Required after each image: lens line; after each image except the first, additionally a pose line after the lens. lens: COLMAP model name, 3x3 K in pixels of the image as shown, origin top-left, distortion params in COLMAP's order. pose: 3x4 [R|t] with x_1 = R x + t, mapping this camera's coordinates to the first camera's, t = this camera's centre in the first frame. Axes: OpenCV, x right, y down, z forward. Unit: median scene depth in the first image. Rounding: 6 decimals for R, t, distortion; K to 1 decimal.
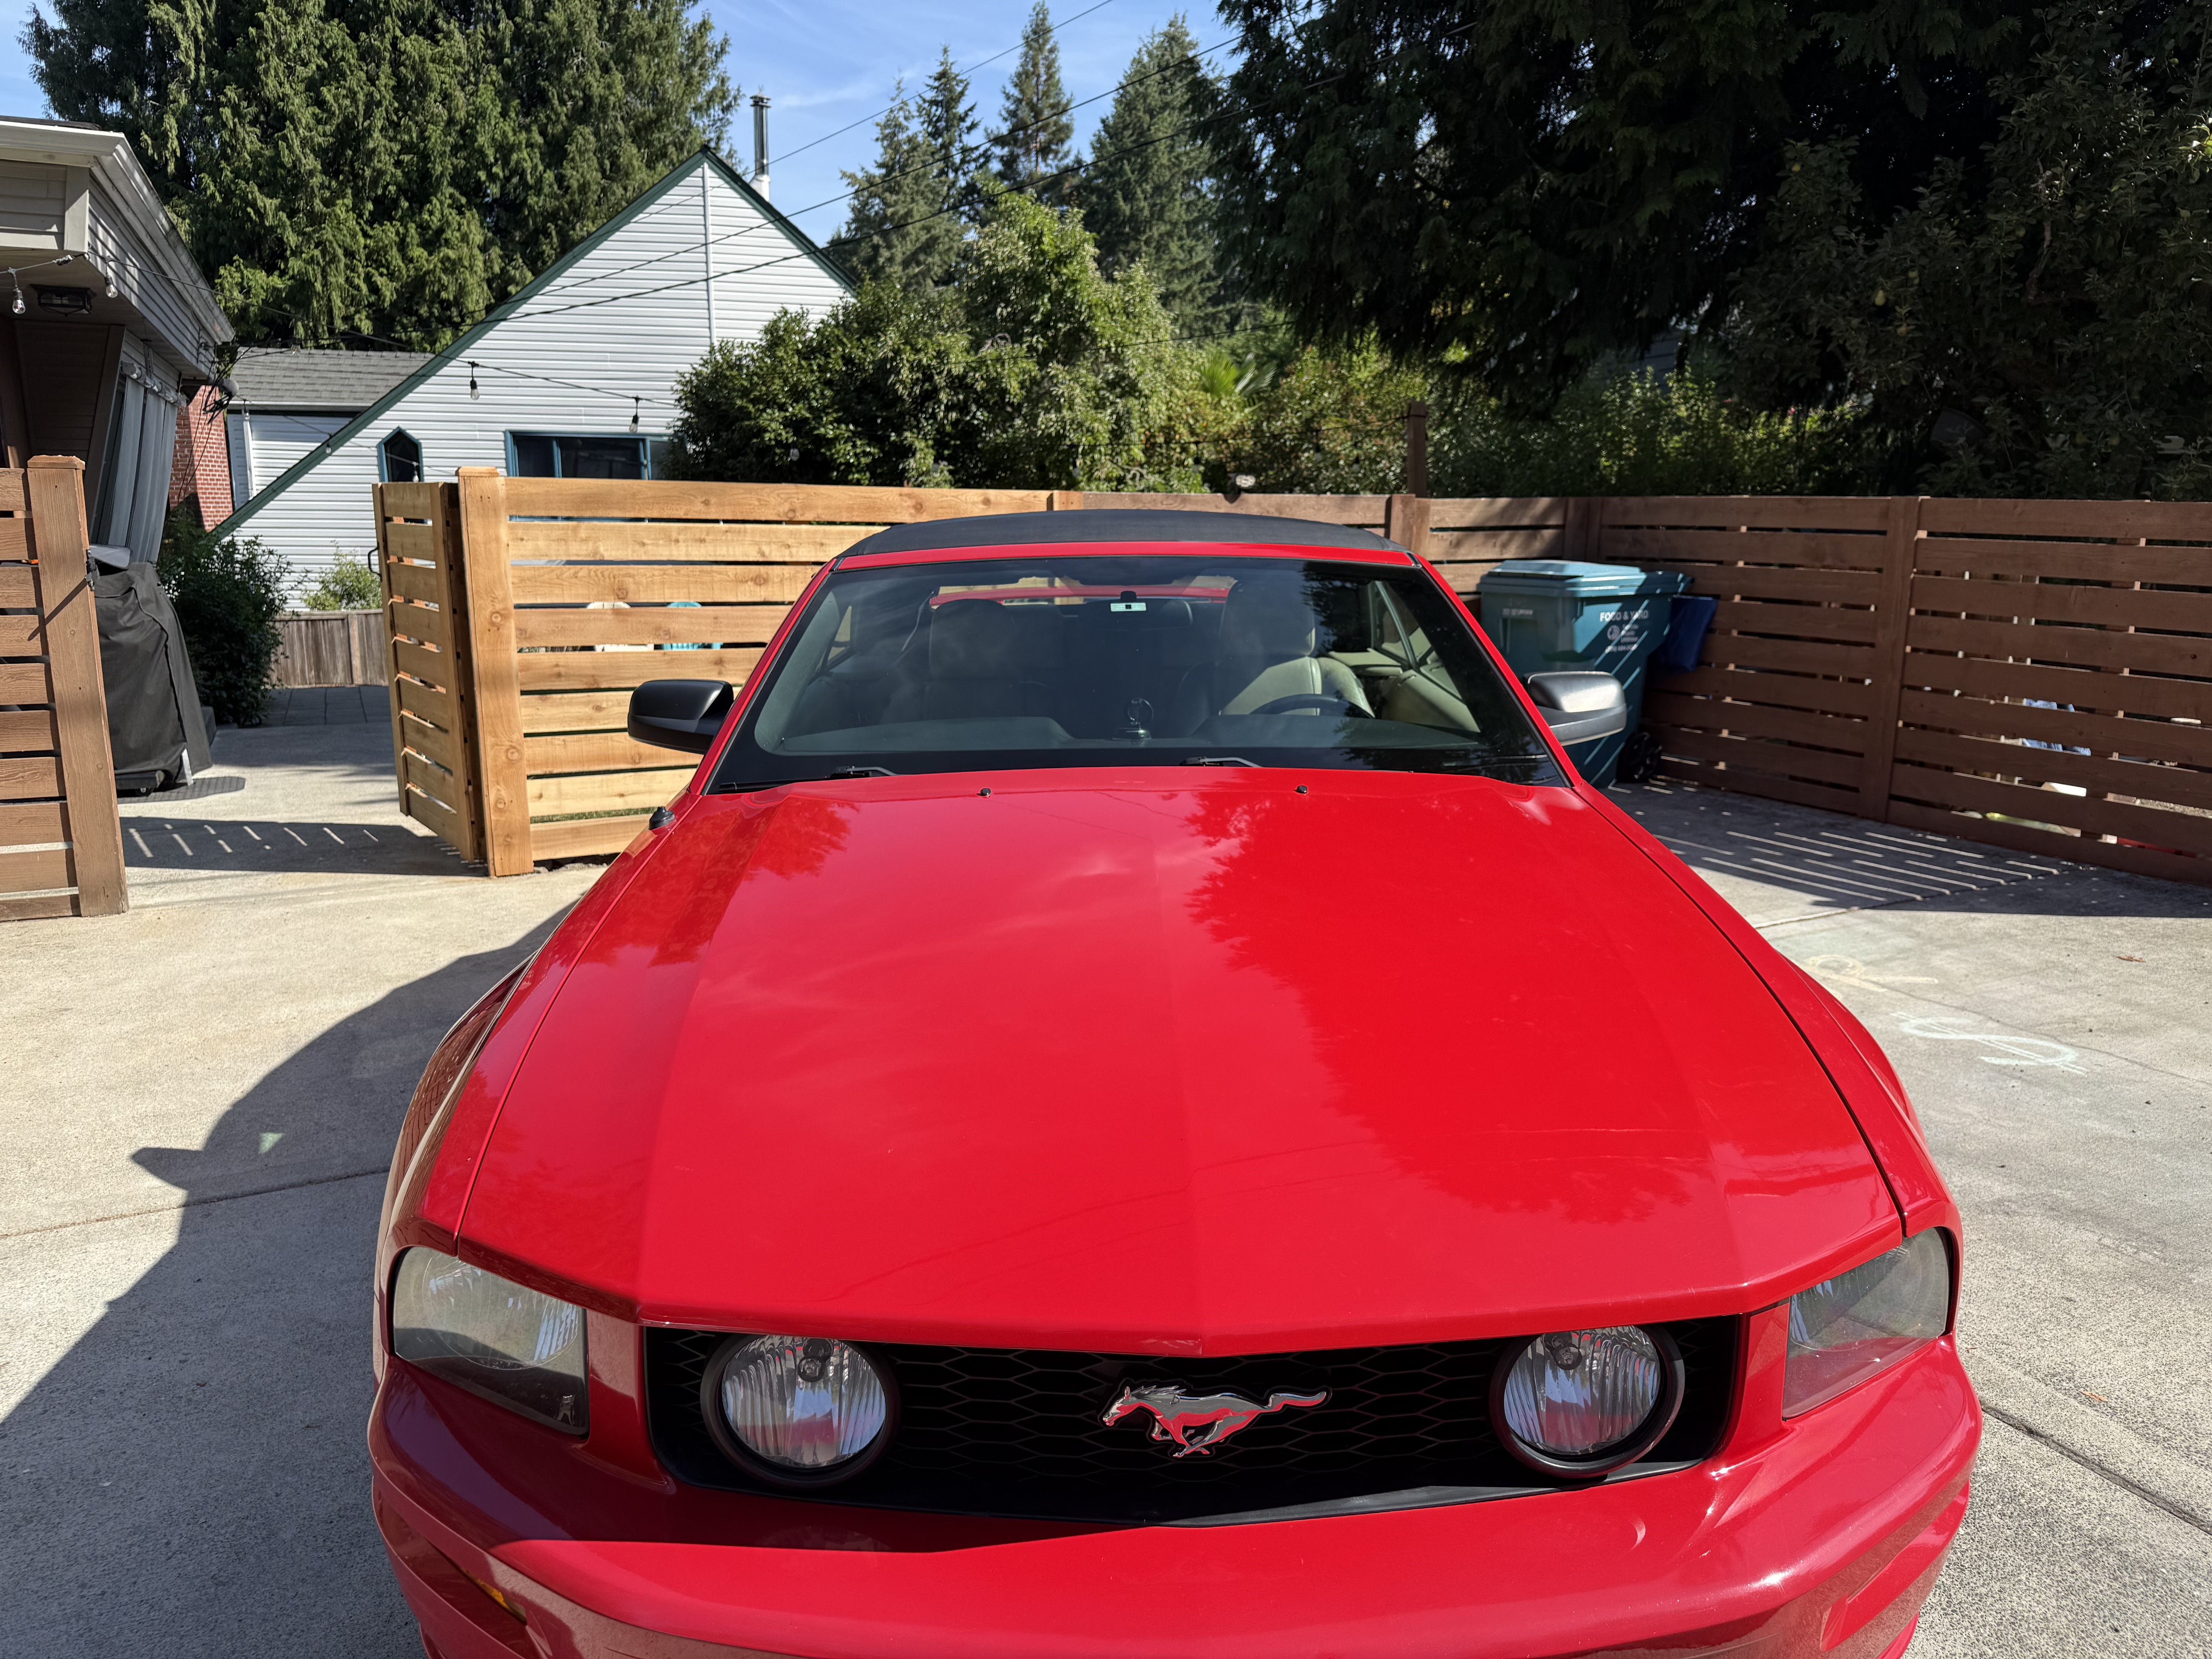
lens RADIAL K [[1542.4, 0, 1106.0], [0, 1542.4, 829.5], [0, 0, 1]] dist [-0.002249, -0.003745]
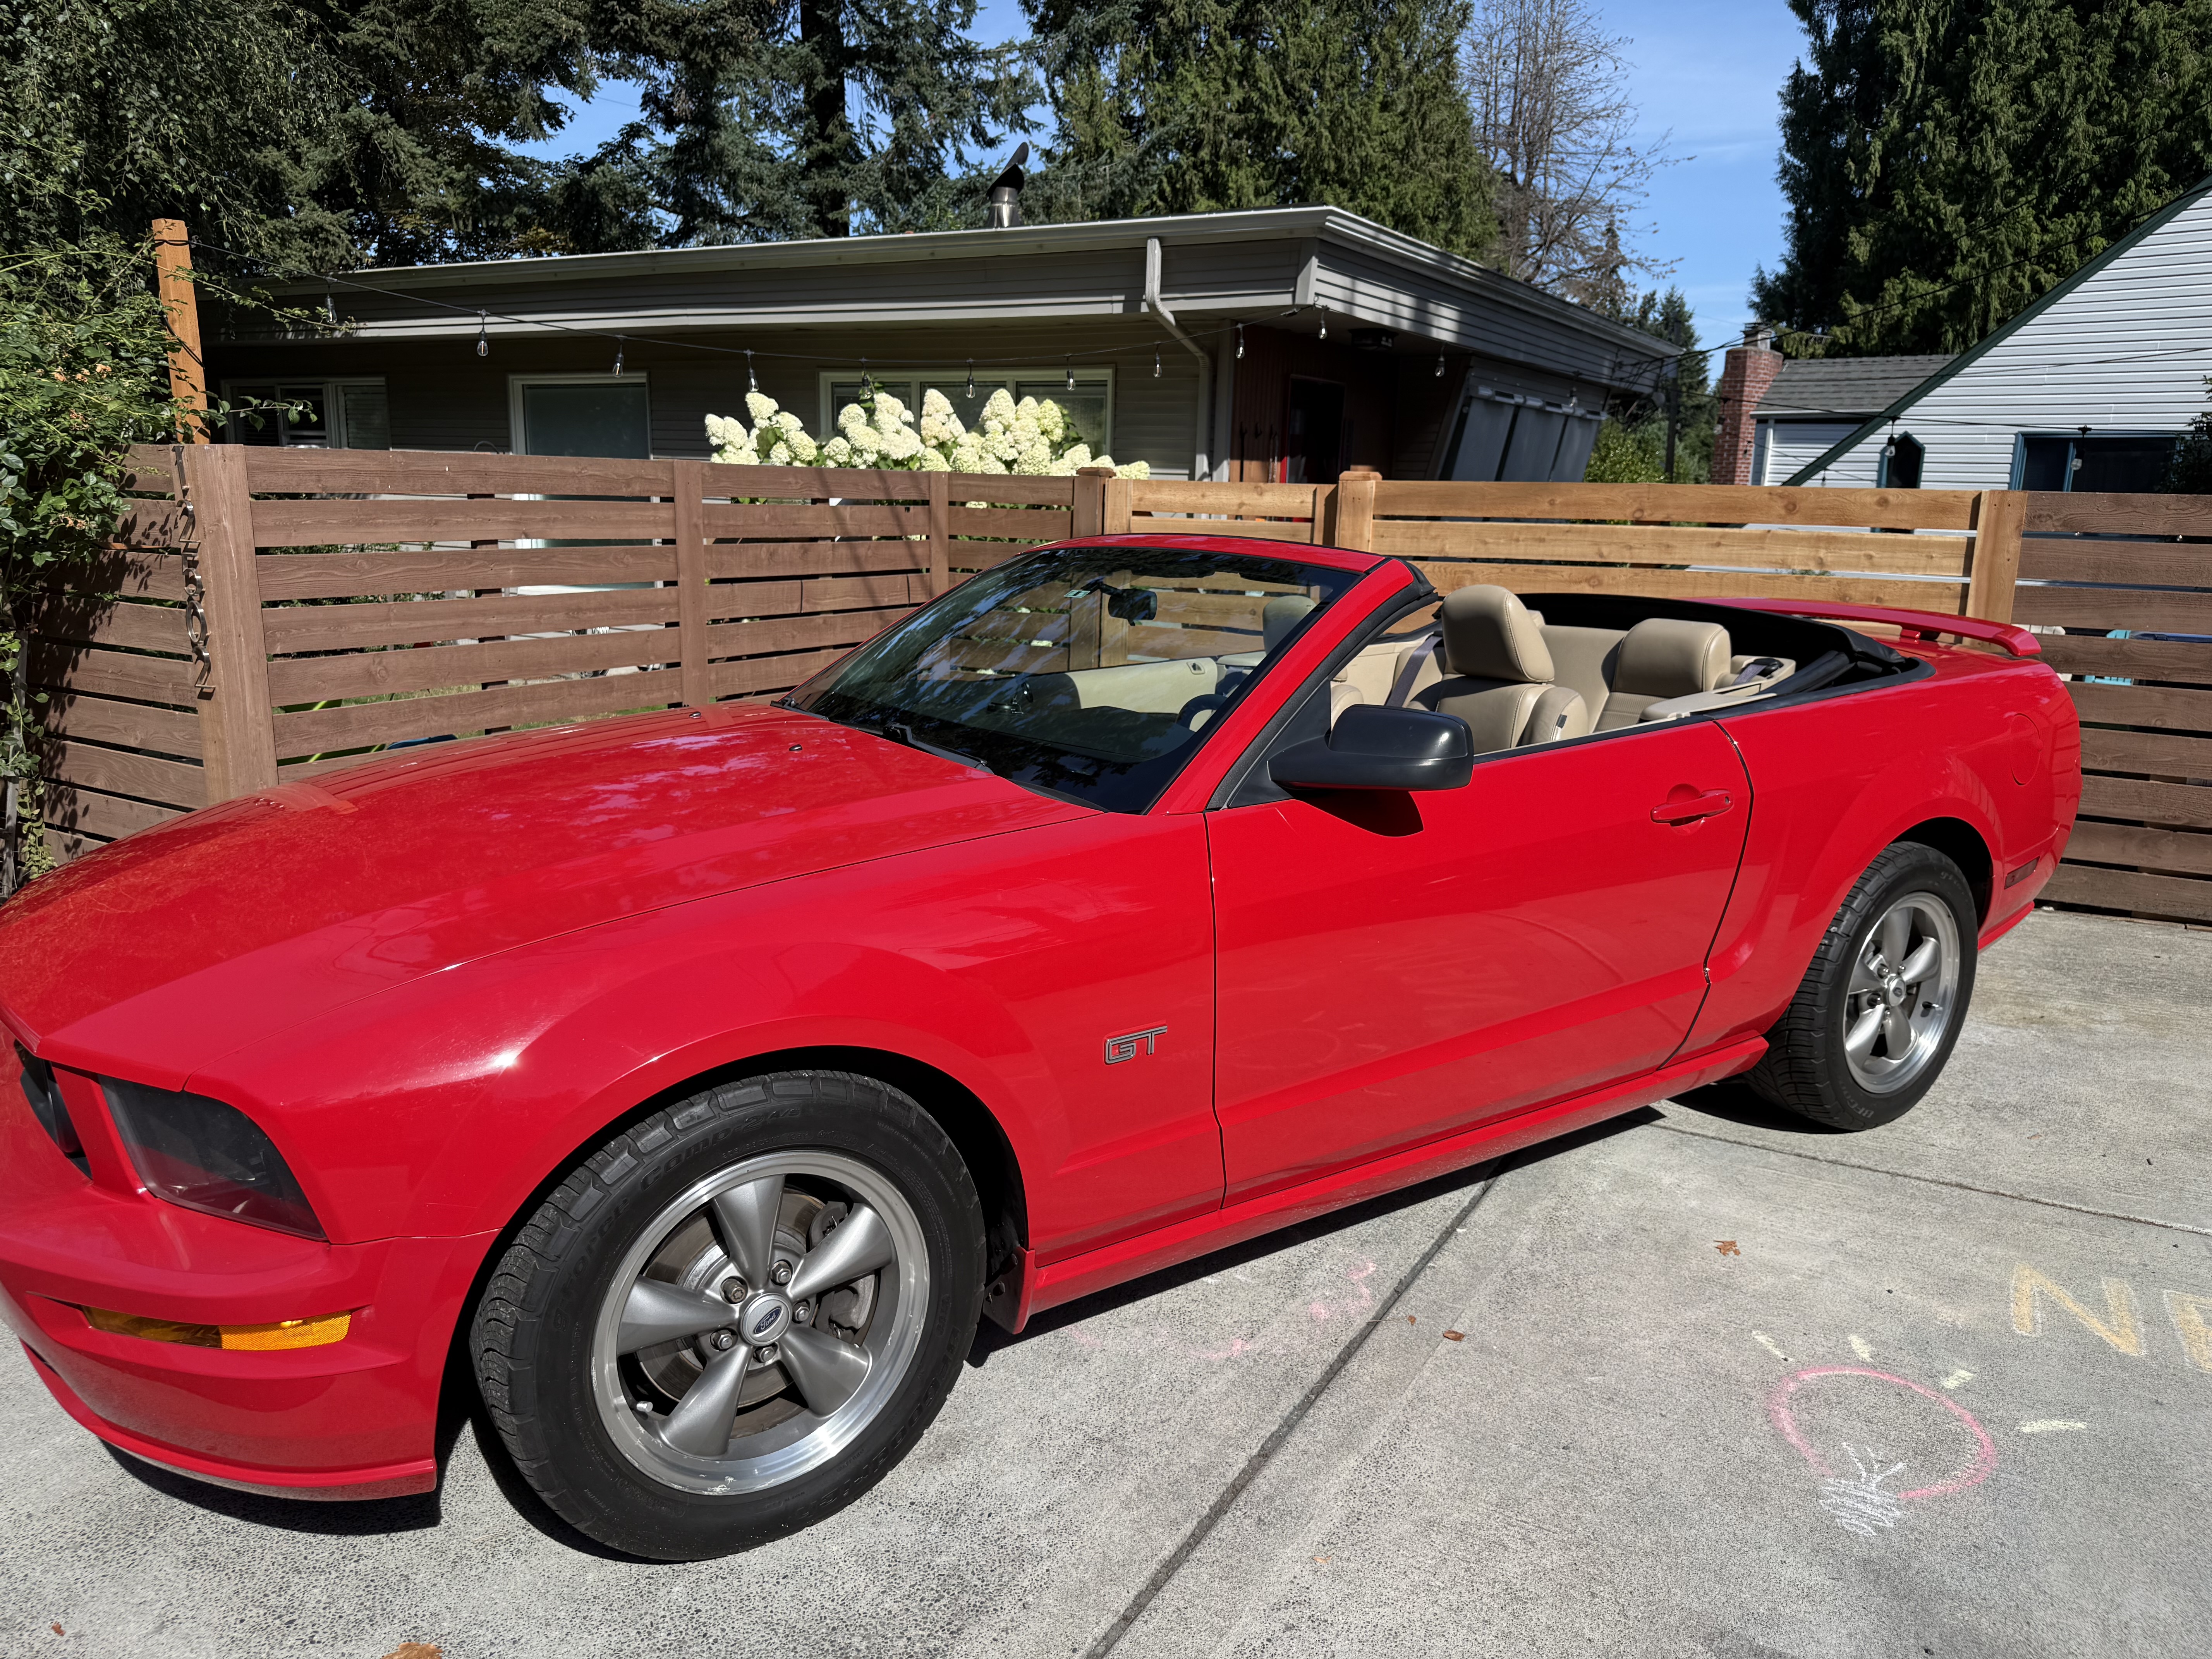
lens RADIAL K [[1542.4, 0, 1106.0], [0, 1542.4, 829.5], [0, 0, 1]] dist [-0.002249, -0.003745]
pose [[0.539893, 0.186337, -0.820850, 0.151596], [-0.190132, 0.976982, 0.096726, -0.014490], [0.819979, 0.103848, 0.562895, 0.069657]]
